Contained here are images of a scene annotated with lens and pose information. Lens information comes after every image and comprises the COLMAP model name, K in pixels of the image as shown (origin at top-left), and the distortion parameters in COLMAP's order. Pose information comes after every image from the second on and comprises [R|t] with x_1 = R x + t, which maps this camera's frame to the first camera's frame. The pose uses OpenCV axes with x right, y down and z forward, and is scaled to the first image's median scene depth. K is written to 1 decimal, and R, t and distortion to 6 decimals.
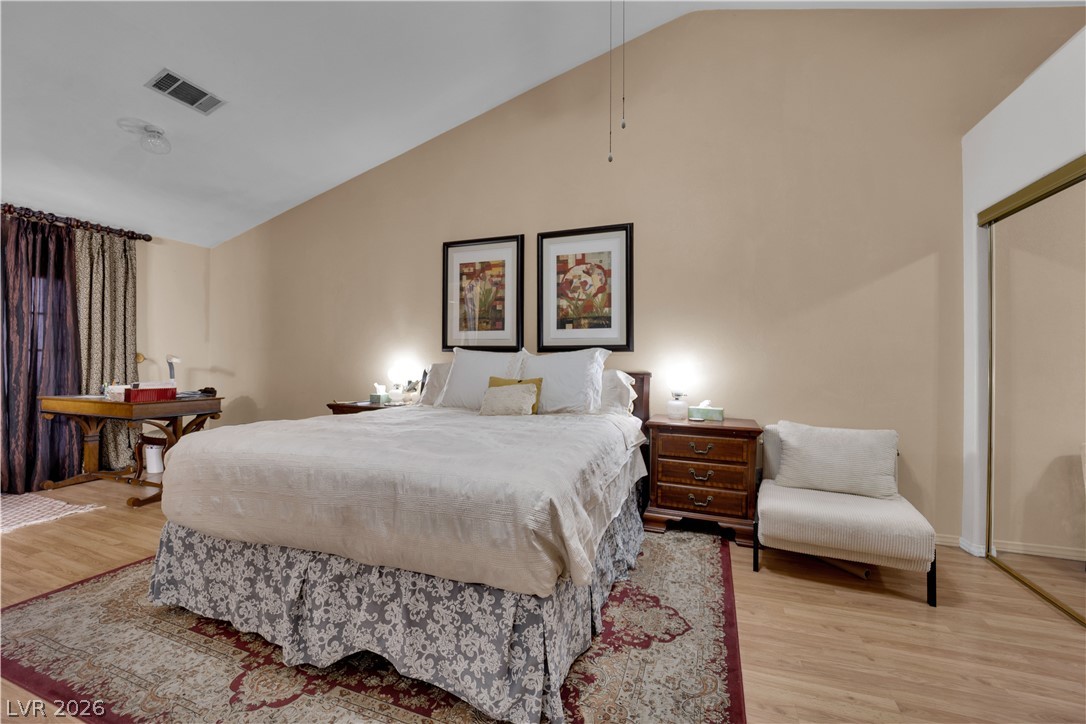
lens RADIAL K [[435.2, 0, 549.0], [0, 435.2, 357.2], [0, 0, 1]] dist [-0.012499, -0.001717]
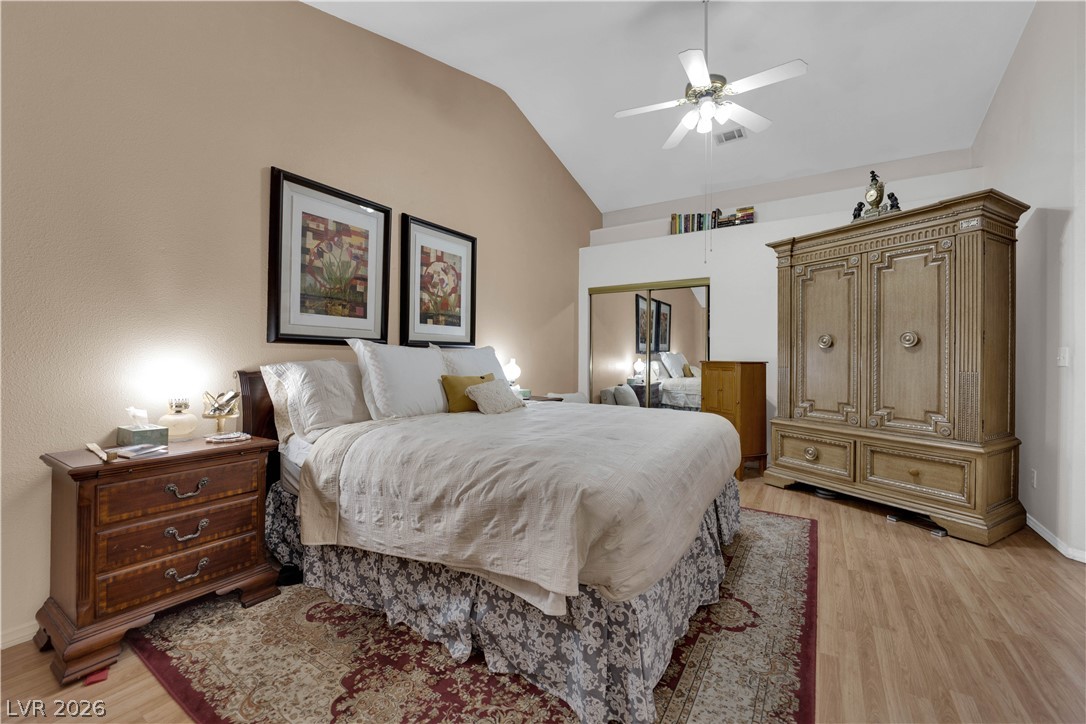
lens RADIAL K [[435.2, 0, 543.0], [0, 435.2, 355.8], [0, 0, 1]] dist [-0.012499, -0.001717]
pose [[0.209267, -0.004013, 0.977850, -0.851360], [-0.015351, 0.999855, 0.007389, -0.004910], [-0.977738, -0.016558, 0.209175, 0.541706]]
